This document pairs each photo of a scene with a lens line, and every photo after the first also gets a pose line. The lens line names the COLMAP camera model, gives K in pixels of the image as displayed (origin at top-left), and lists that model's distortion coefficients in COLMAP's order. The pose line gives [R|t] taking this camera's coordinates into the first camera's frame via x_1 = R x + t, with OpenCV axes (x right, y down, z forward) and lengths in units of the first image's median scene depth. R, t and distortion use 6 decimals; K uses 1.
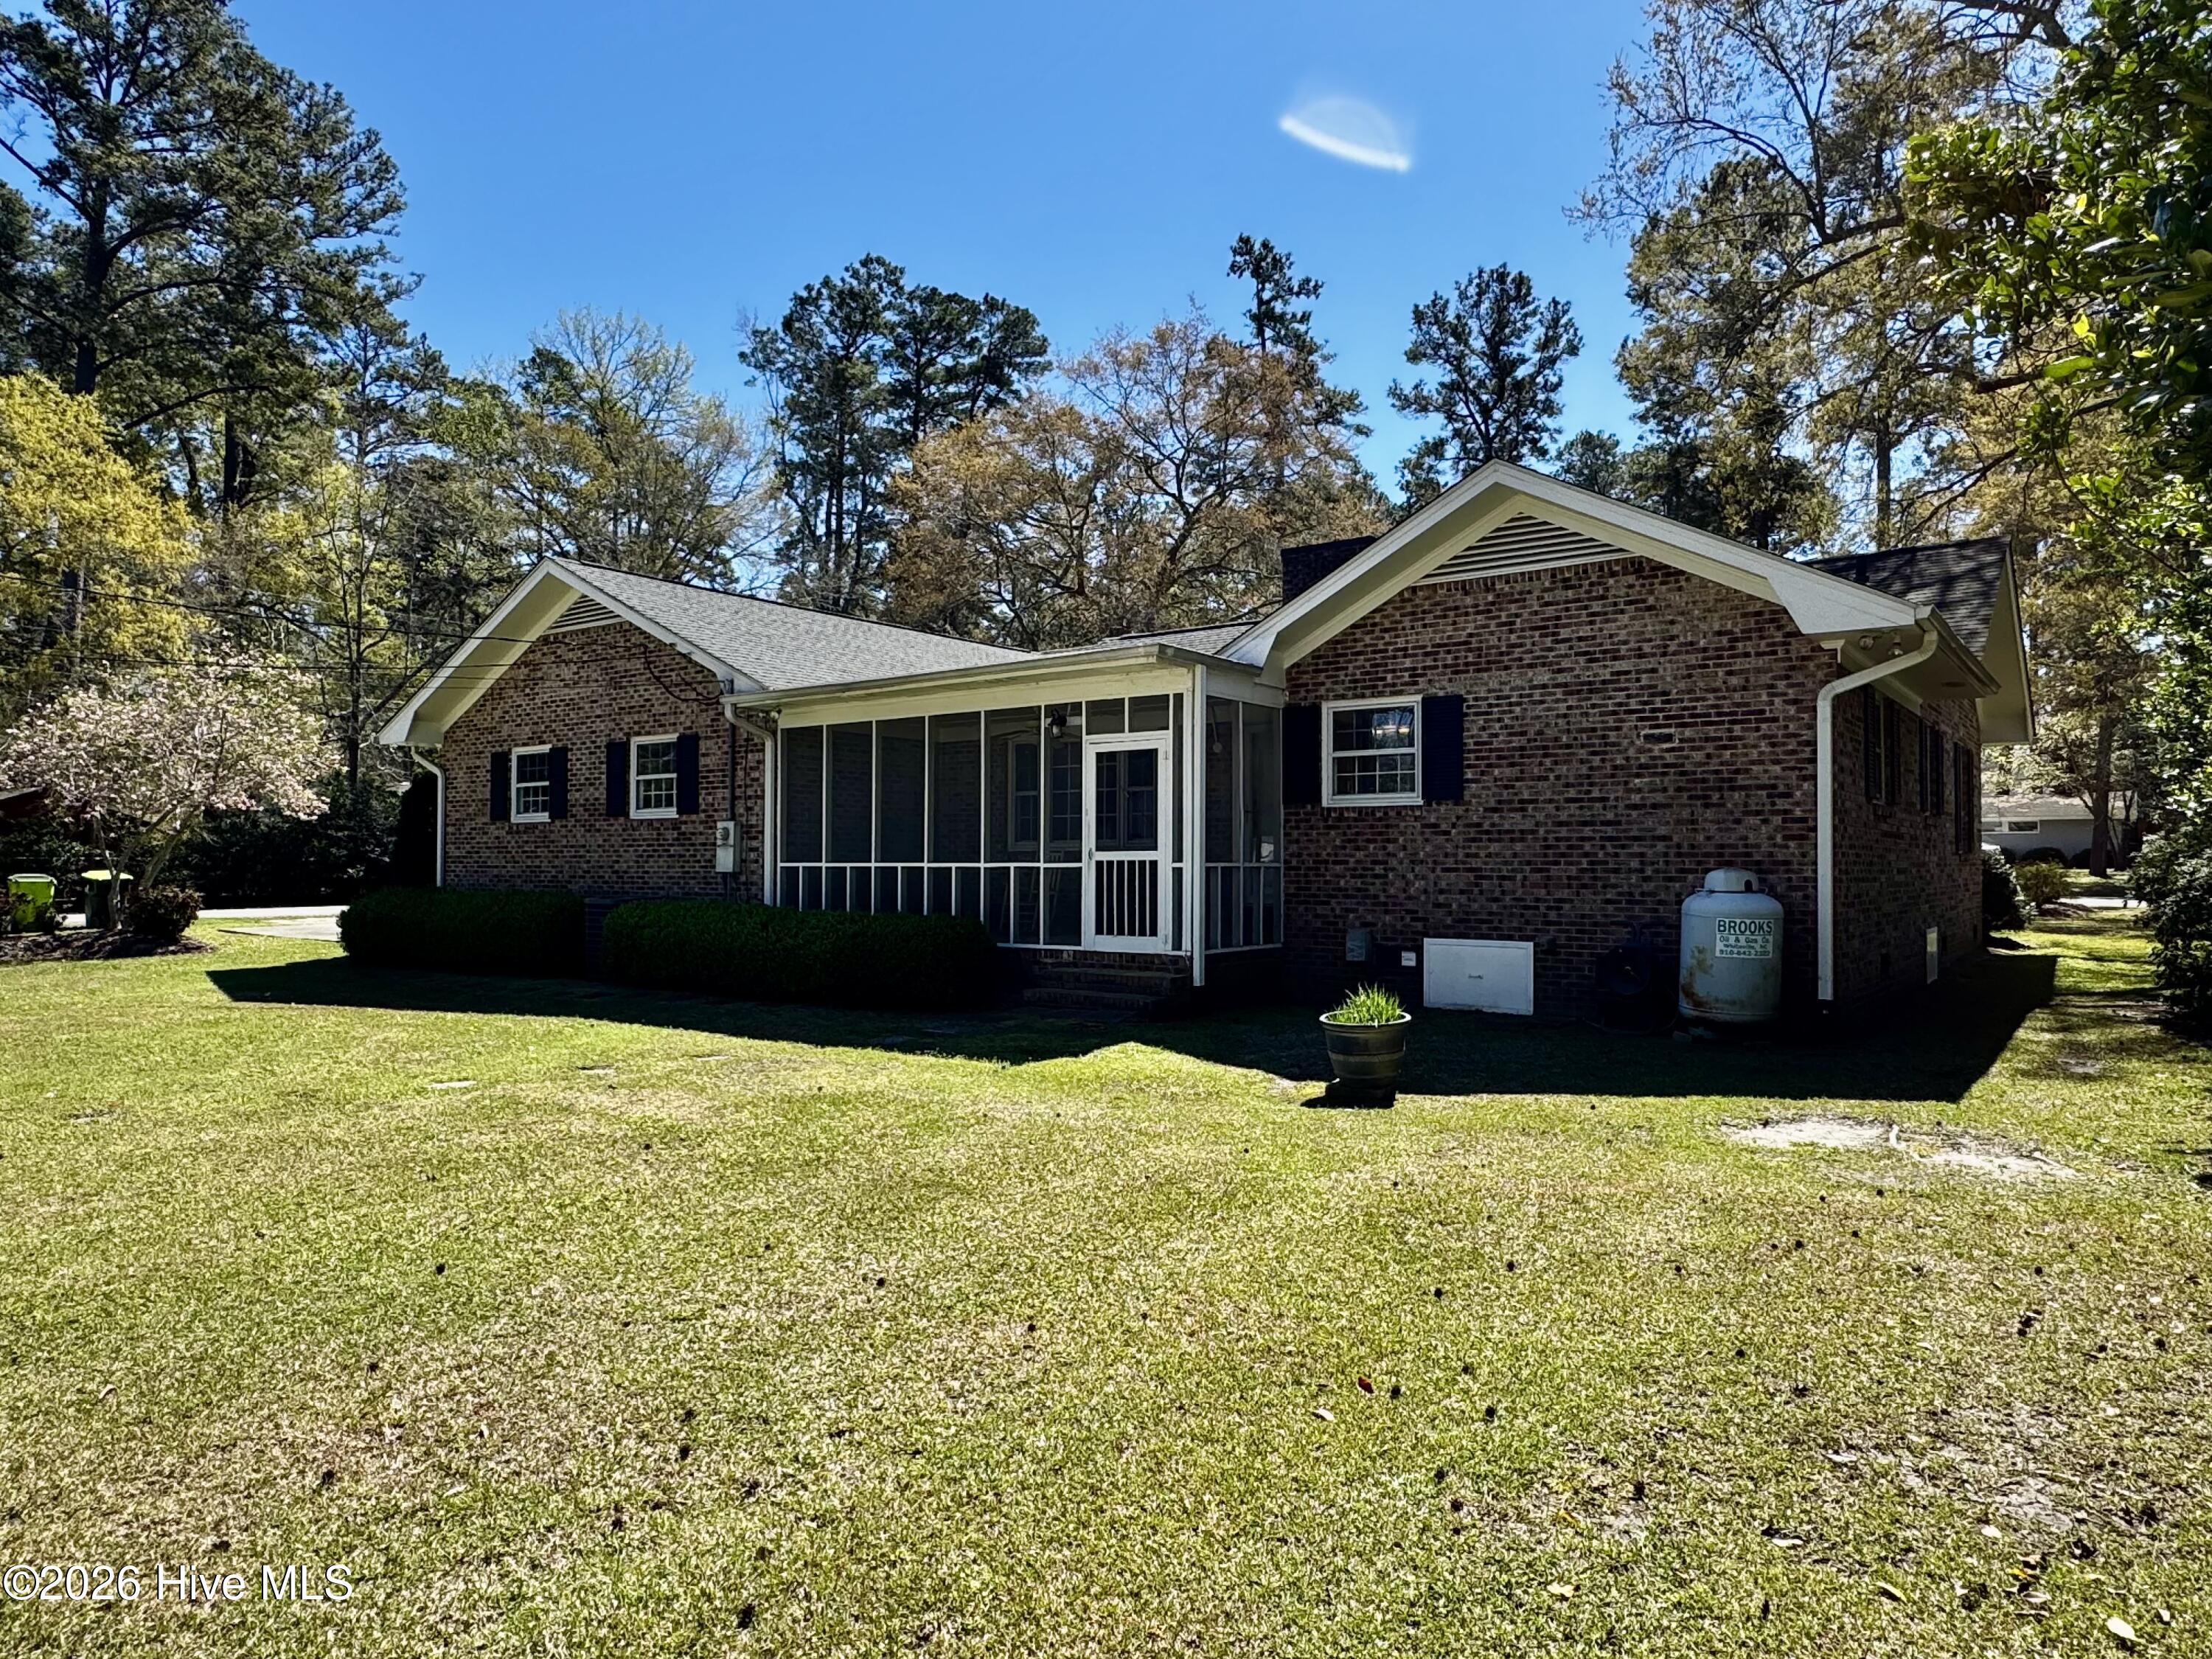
lens RADIAL K [[1408.1, 0, 1125.0], [0, 1408.1, 864.9], [0, 0, 1]] dist [0.002185, 0.003060]
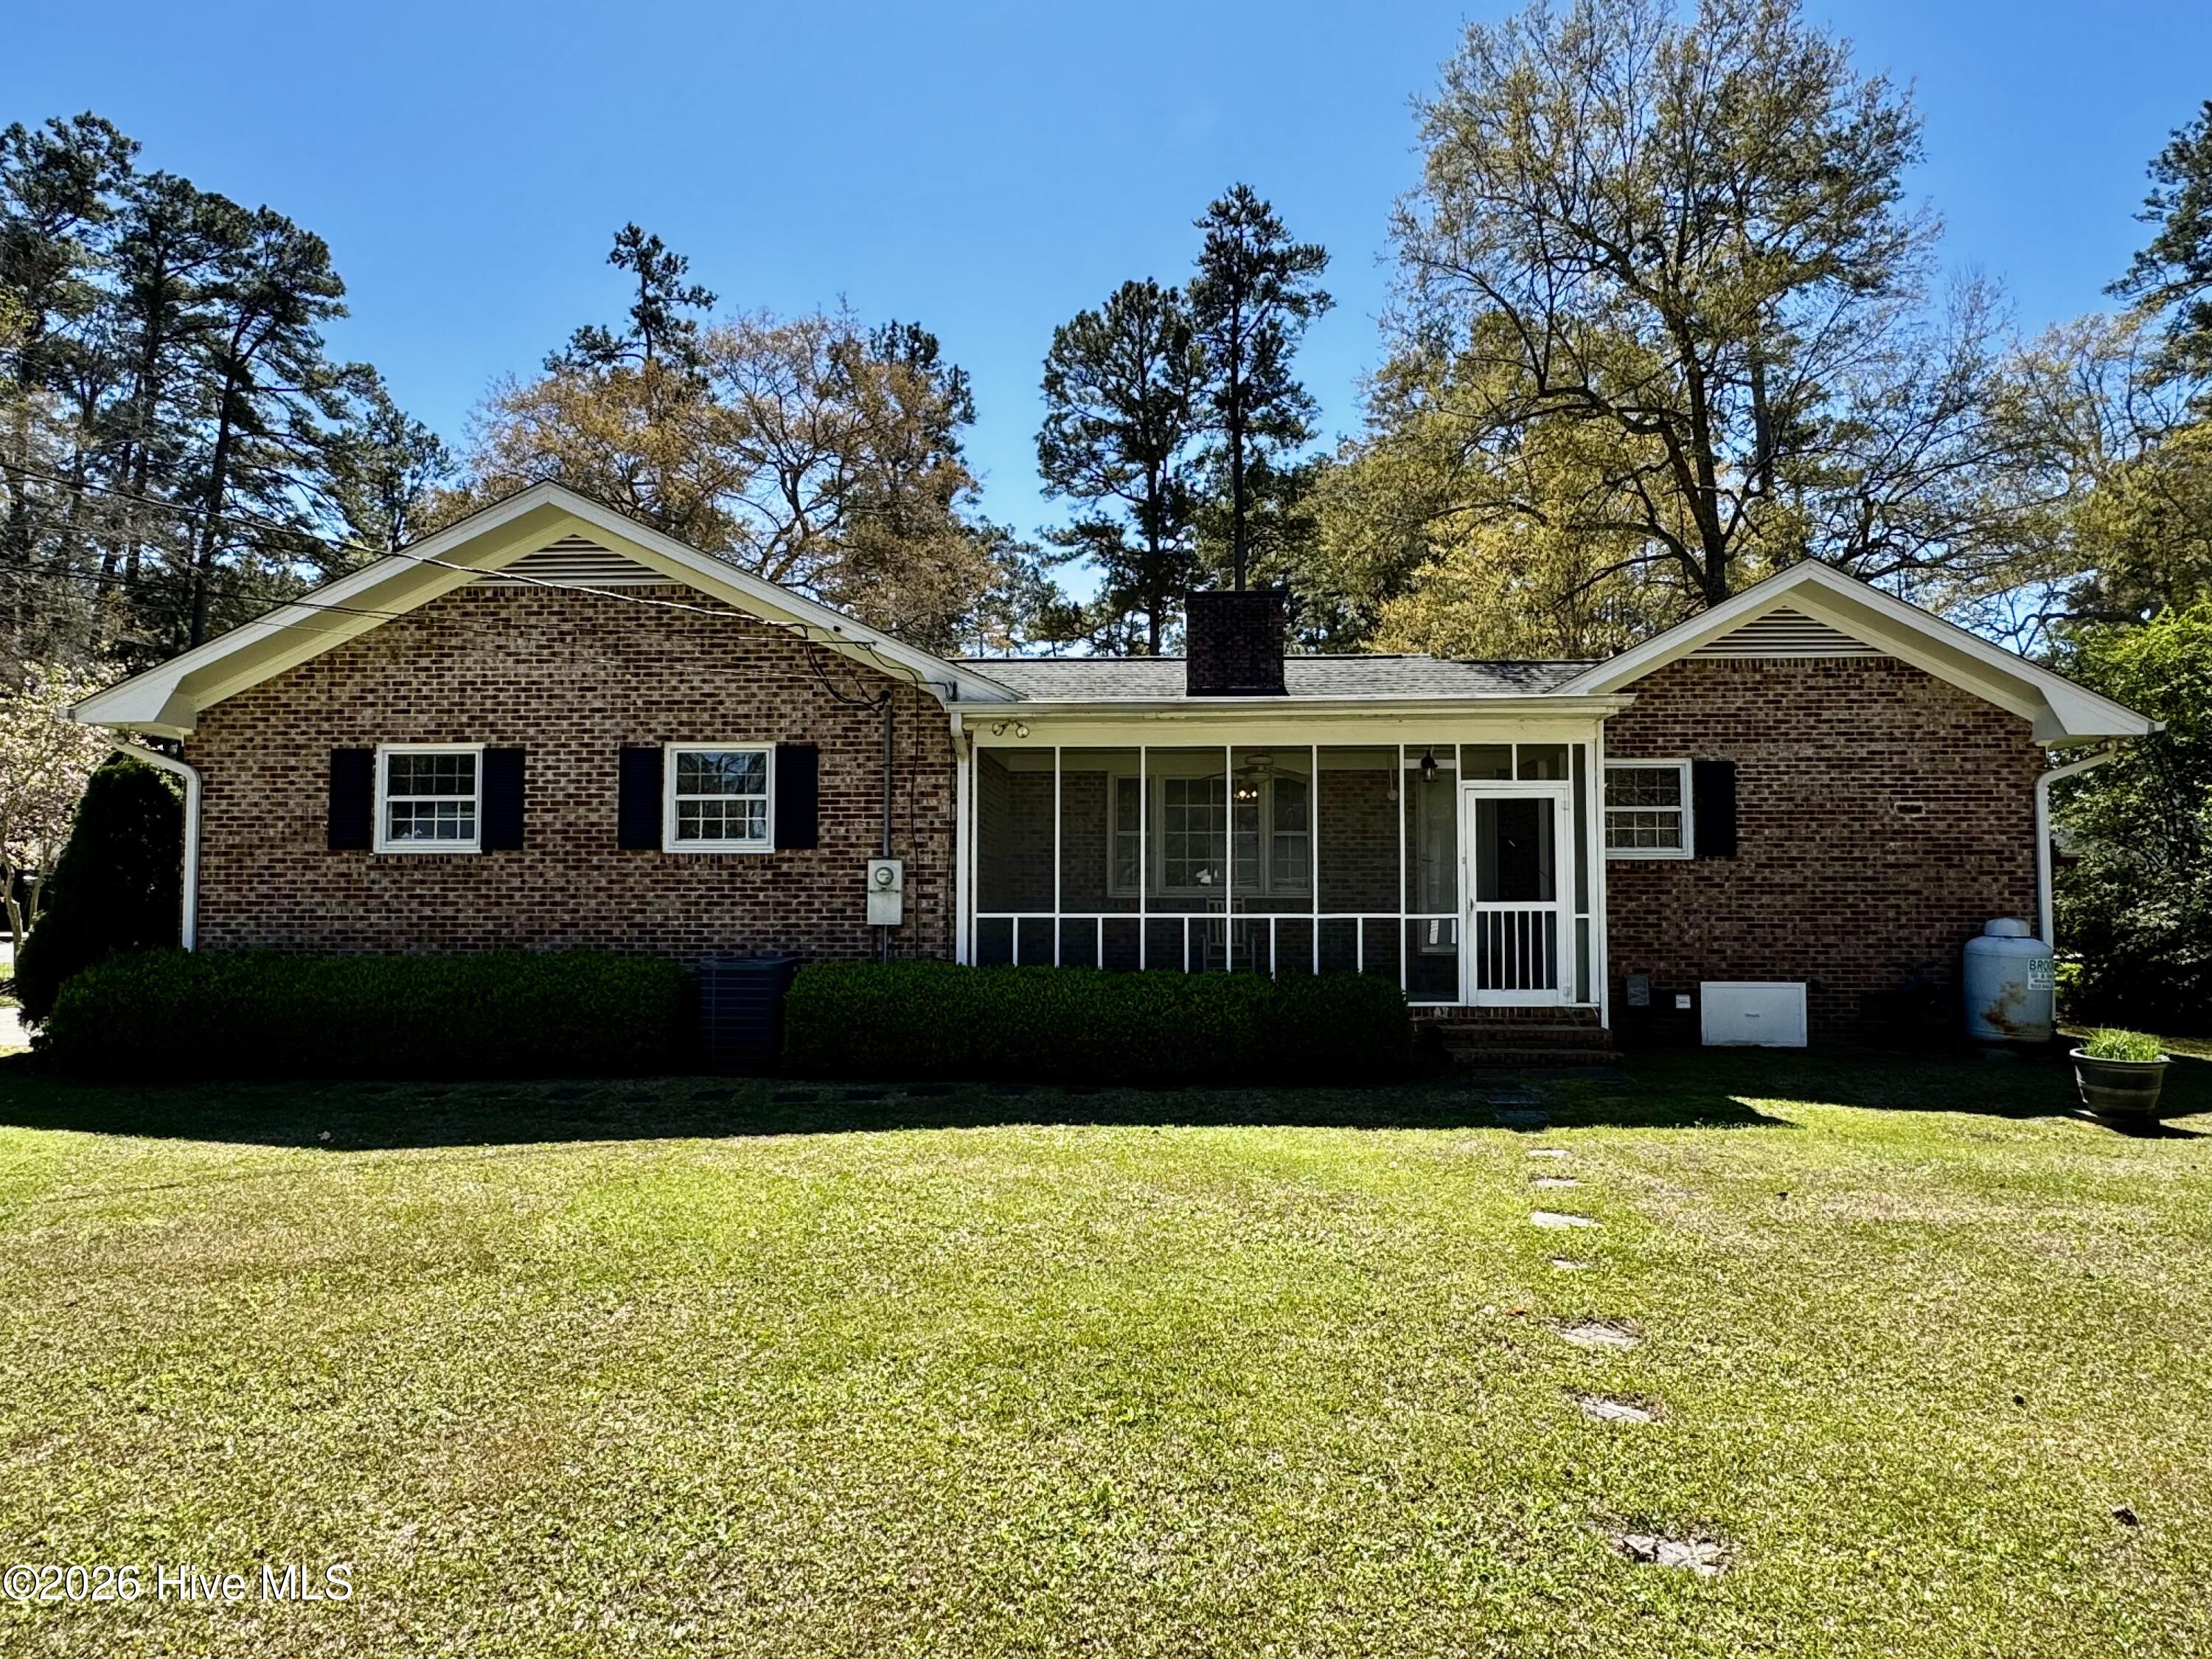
lens RADIAL K [[1408.1, 0, 1120.1], [0, 1408.1, 841.4], [0, 0, 1]] dist [0.002185, 0.003060]
pose [[0.830570, 0.025299, 0.556339, -0.746756], [-0.000364, 0.998992, -0.044886, -0.007391], [-0.556914, 0.037078, 0.829742, 0.336037]]
